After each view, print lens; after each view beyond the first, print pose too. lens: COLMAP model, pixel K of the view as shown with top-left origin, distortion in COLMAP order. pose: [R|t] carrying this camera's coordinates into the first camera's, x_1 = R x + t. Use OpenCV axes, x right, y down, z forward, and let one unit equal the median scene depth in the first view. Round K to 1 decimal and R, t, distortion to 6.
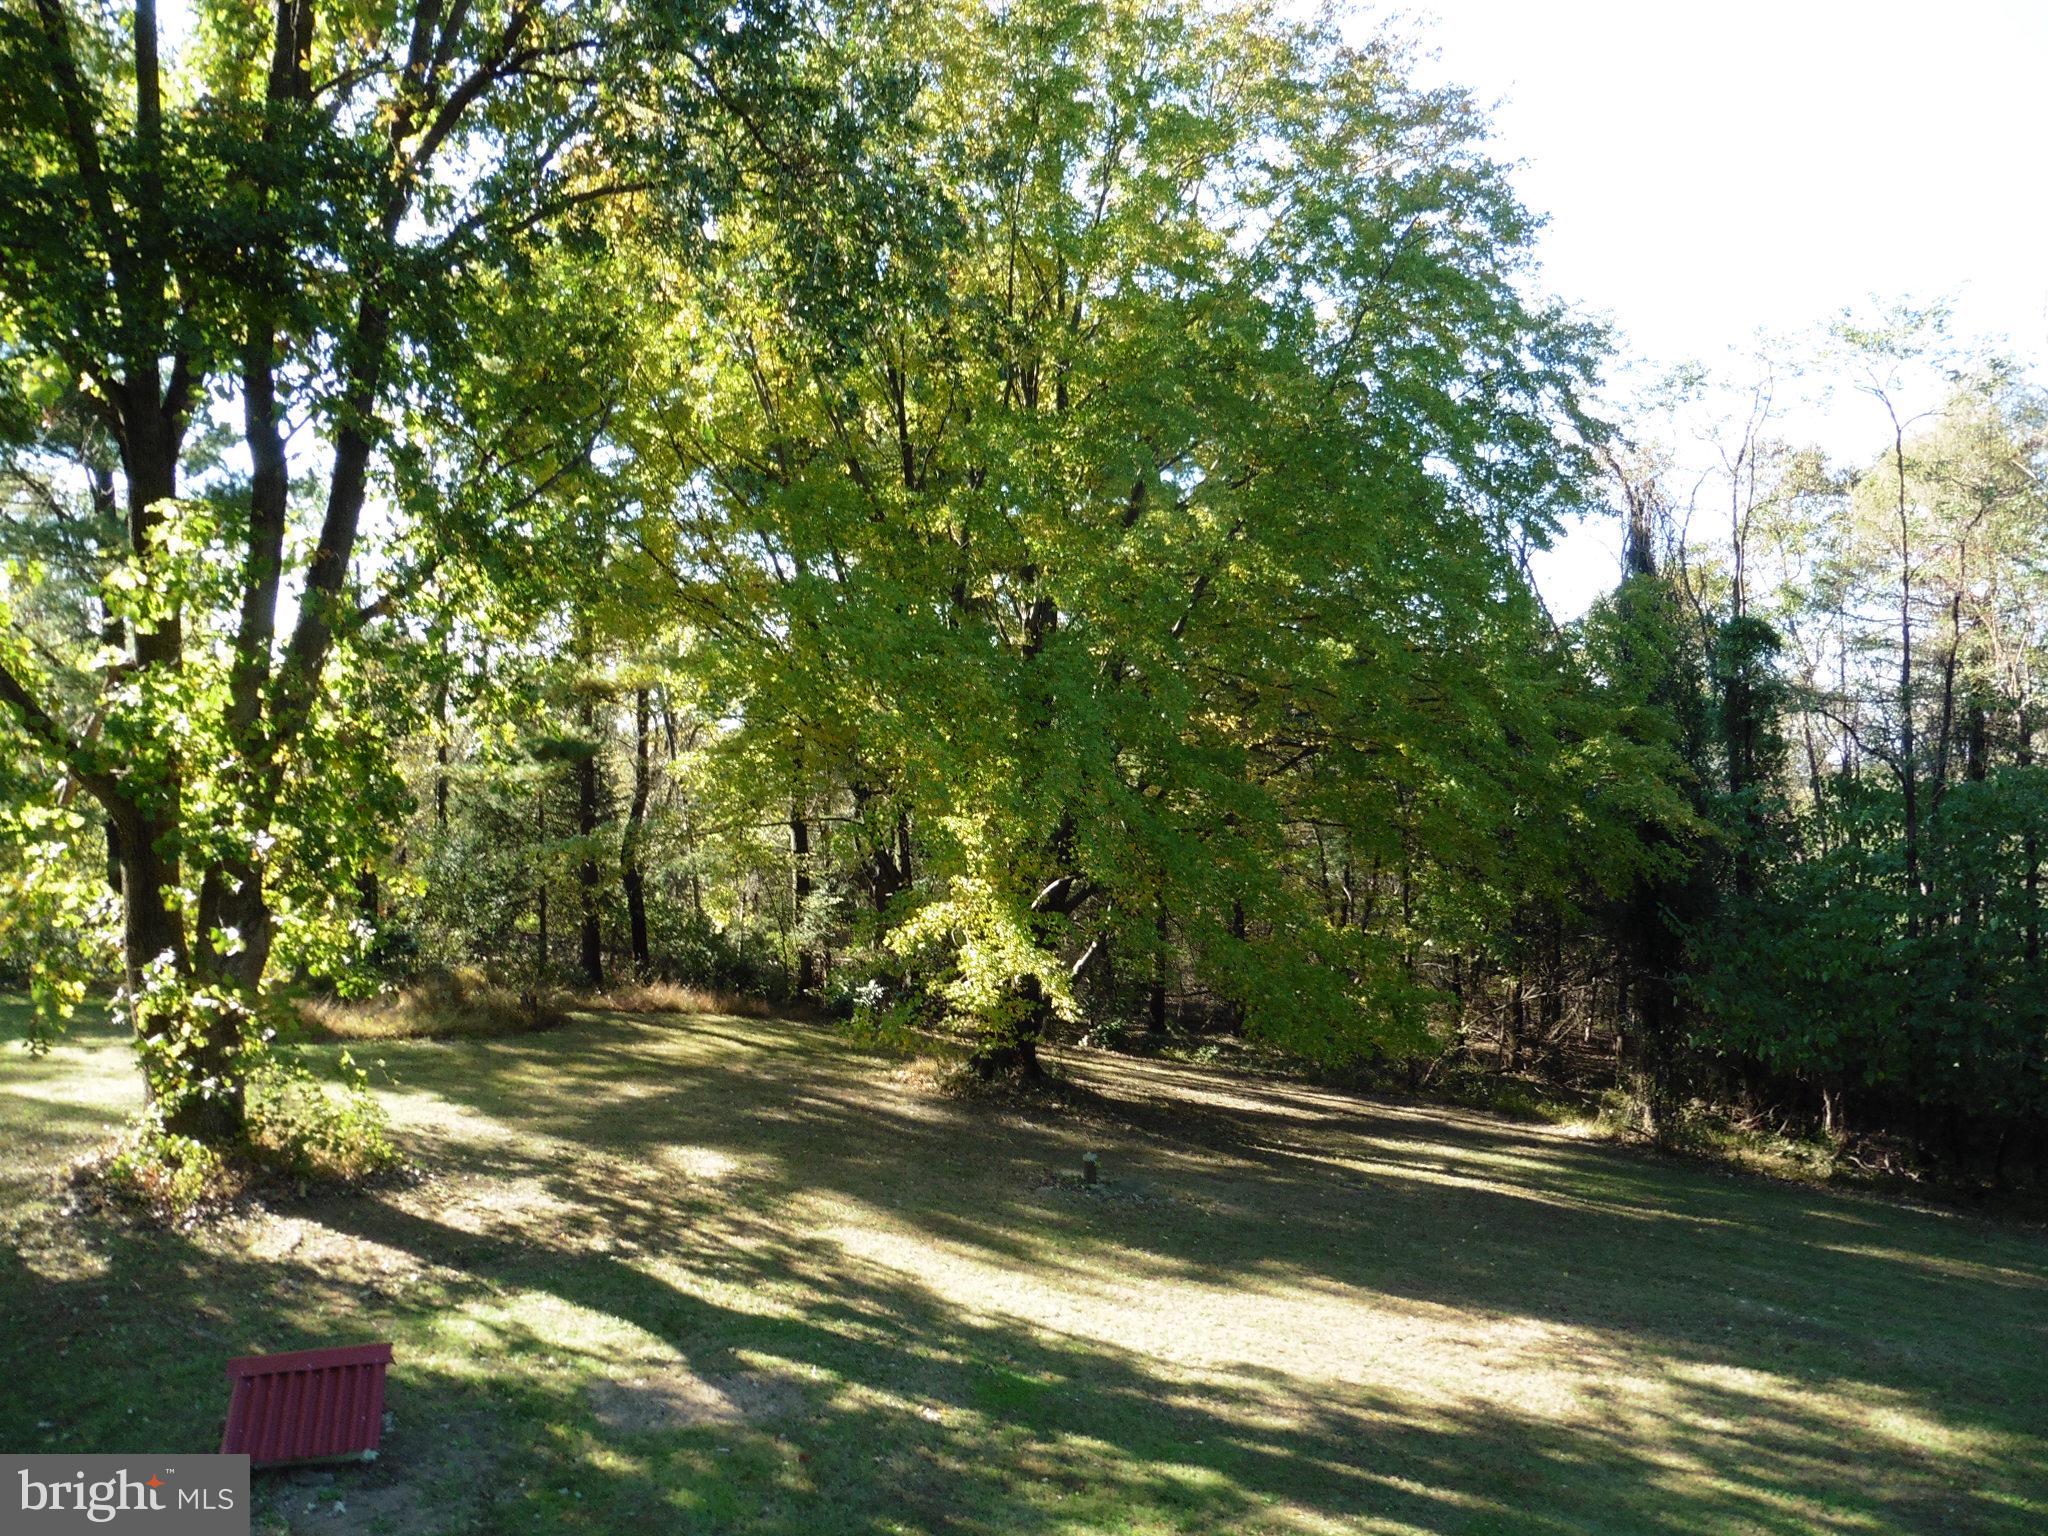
lens RADIAL K [[1470.5, 0, 1037.3], [0, 1470.5, 776.2], [0, 0, 1]] dist [-0.089040, 0.070307]
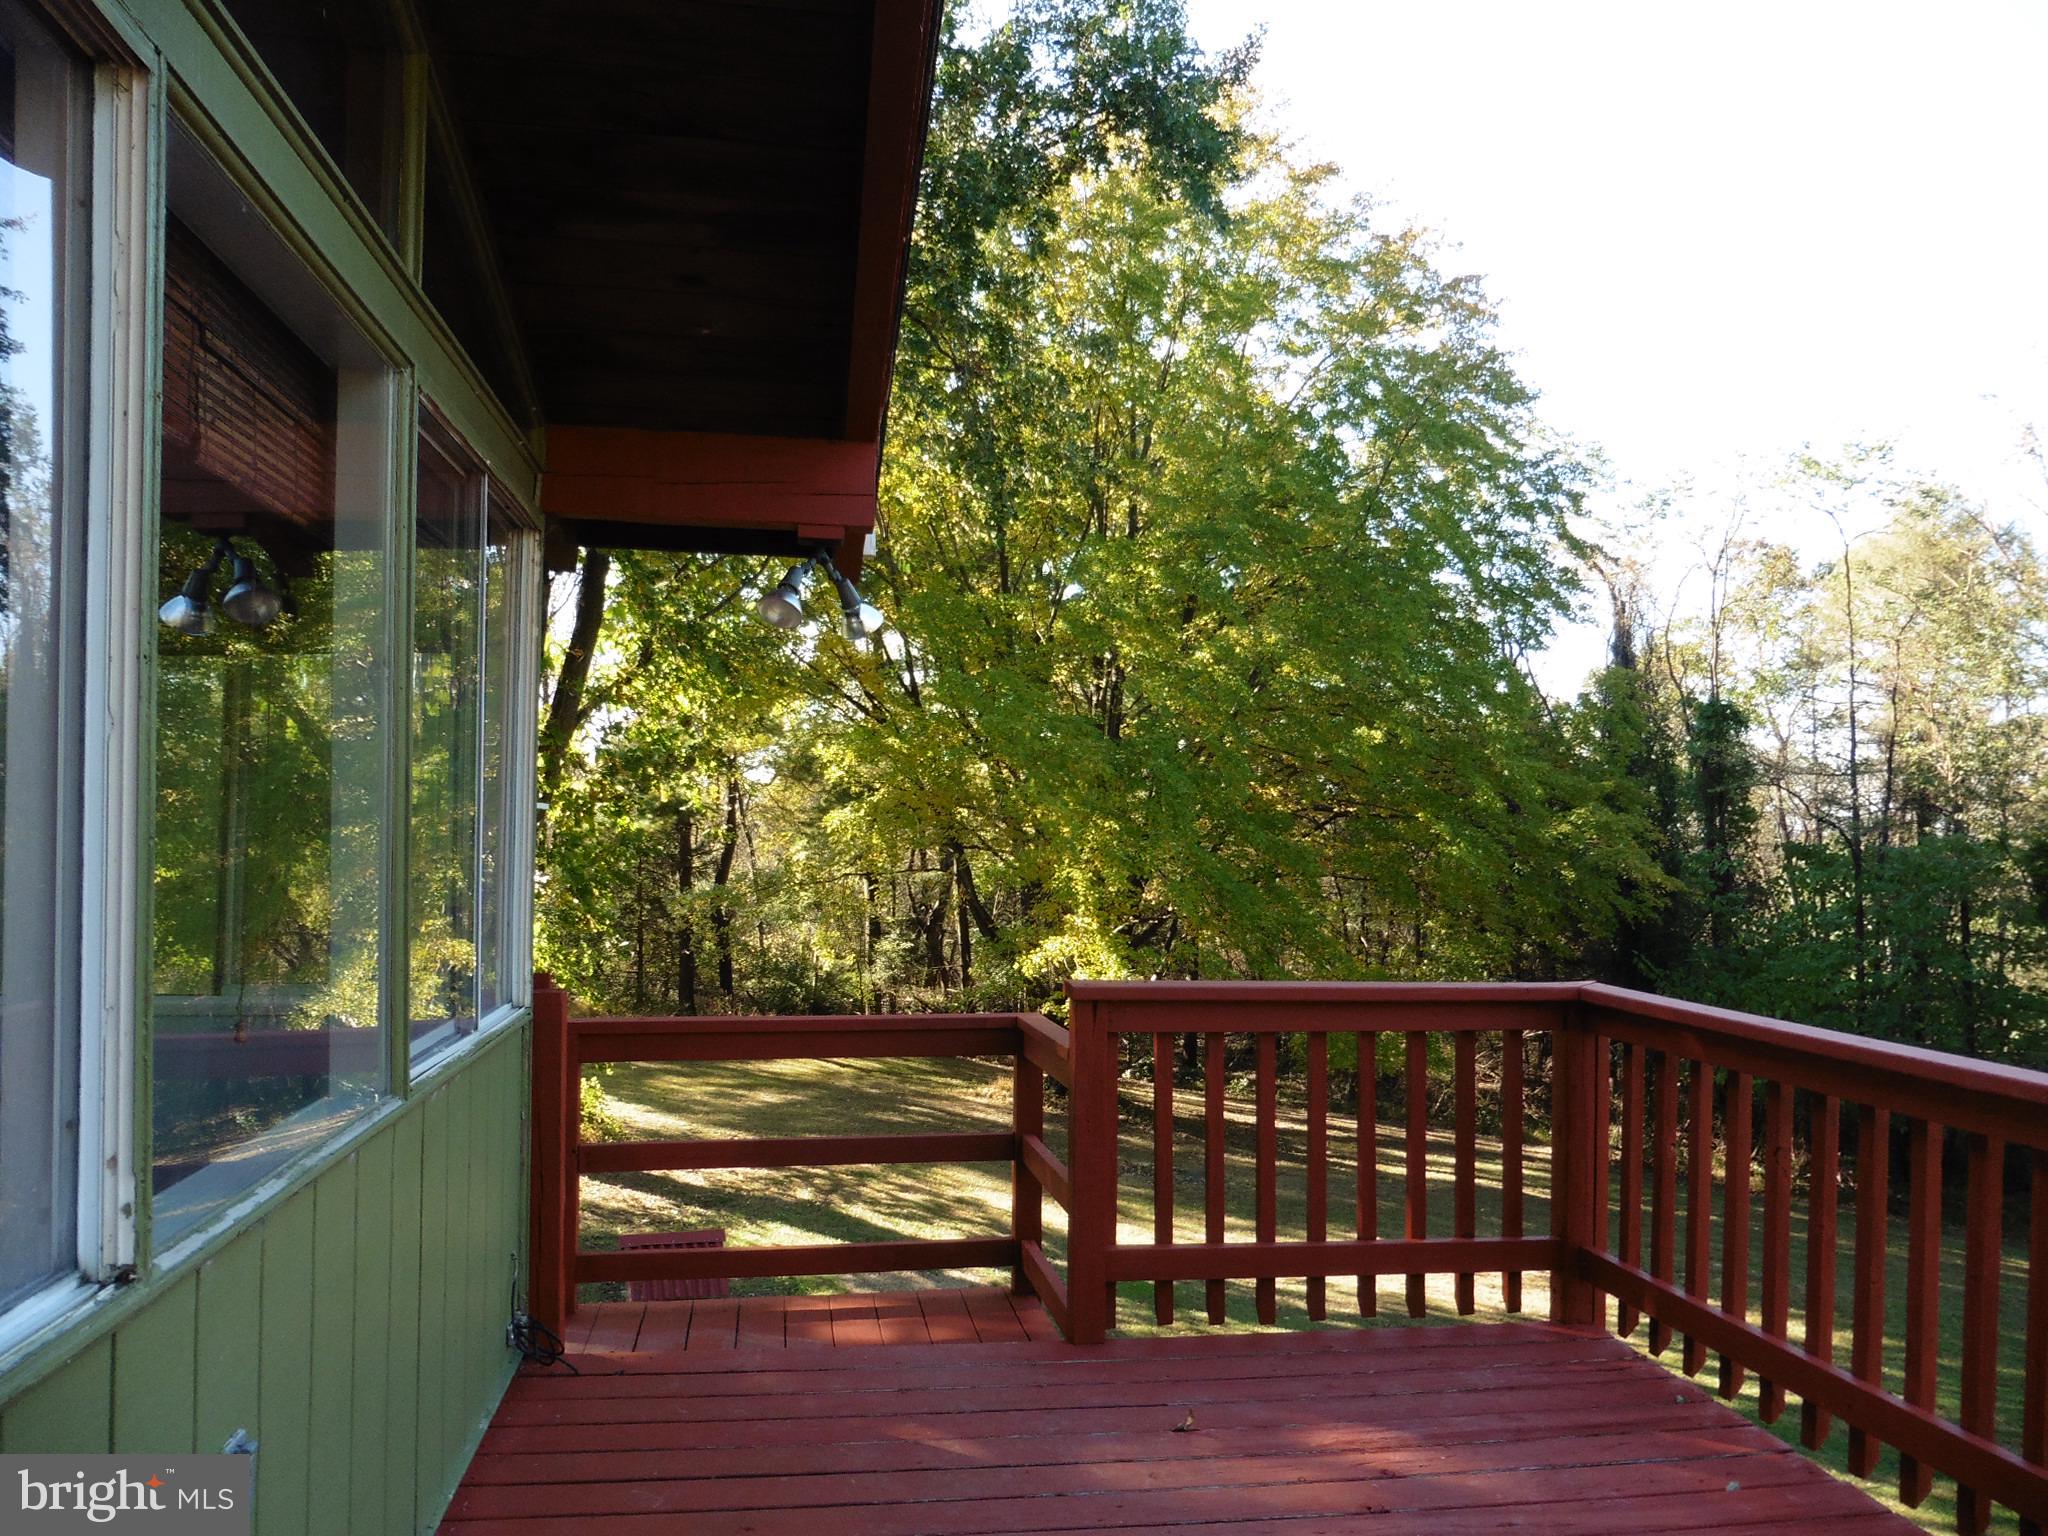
lens RADIAL K [[1454.4, 0, 1027.0], [0, 1454.4, 816.4], [0, 0, 1]] dist [-0.107292, 0.086222]
pose [[0.999838, 0.009579, -0.015232, -0.053039], [-0.009746, 0.999893, -0.010885, -0.002162], [0.015126, 0.011032, 0.999825, -0.181306]]
